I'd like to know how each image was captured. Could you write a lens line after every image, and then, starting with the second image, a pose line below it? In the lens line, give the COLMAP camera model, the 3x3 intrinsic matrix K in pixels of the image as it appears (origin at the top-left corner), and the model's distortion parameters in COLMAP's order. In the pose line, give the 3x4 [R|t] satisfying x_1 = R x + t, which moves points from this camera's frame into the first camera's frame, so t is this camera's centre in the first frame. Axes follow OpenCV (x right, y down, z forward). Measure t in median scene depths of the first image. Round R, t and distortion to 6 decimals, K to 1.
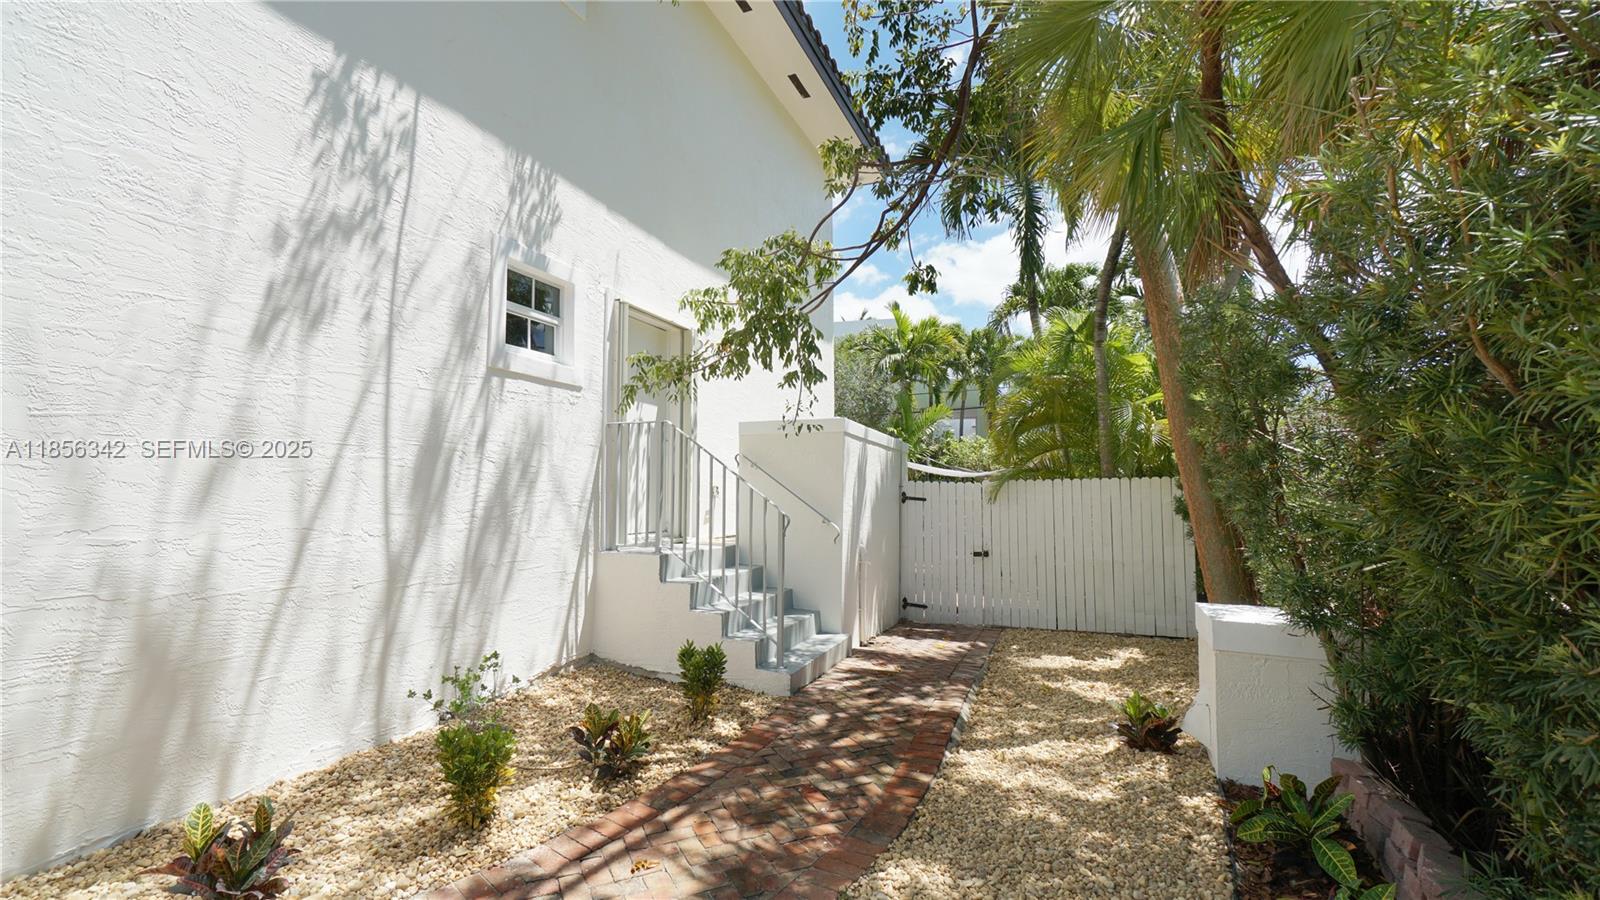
lens RADIAL K [[691.2, 0, 798.7], [0, 691.2, 449.8], [0, 0, 1]] dist [-0.008261, 0.005053]
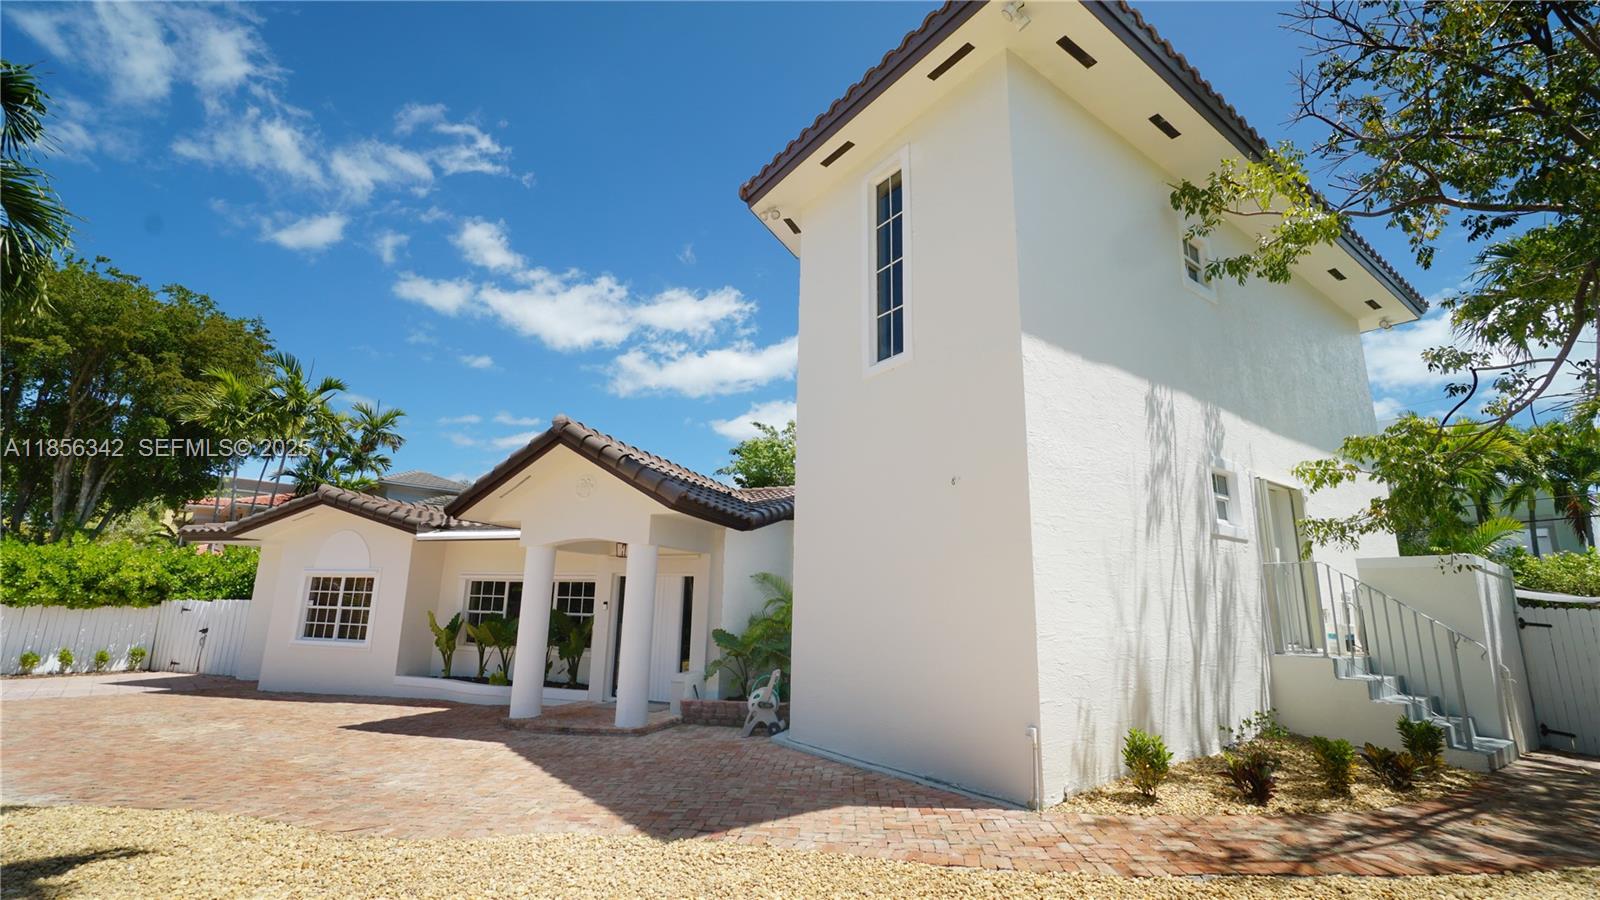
lens RADIAL K [[691.2, 0, 794.8], [0, 691.2, 450.1], [0, 0, 1]] dist [-0.008261, 0.005053]
pose [[0.851620, -0.097911, -0.514934, -0.352865], [0.011243, 0.985585, -0.168808, -0.040629], [0.524039, 0.137971, 0.840444, -0.782963]]
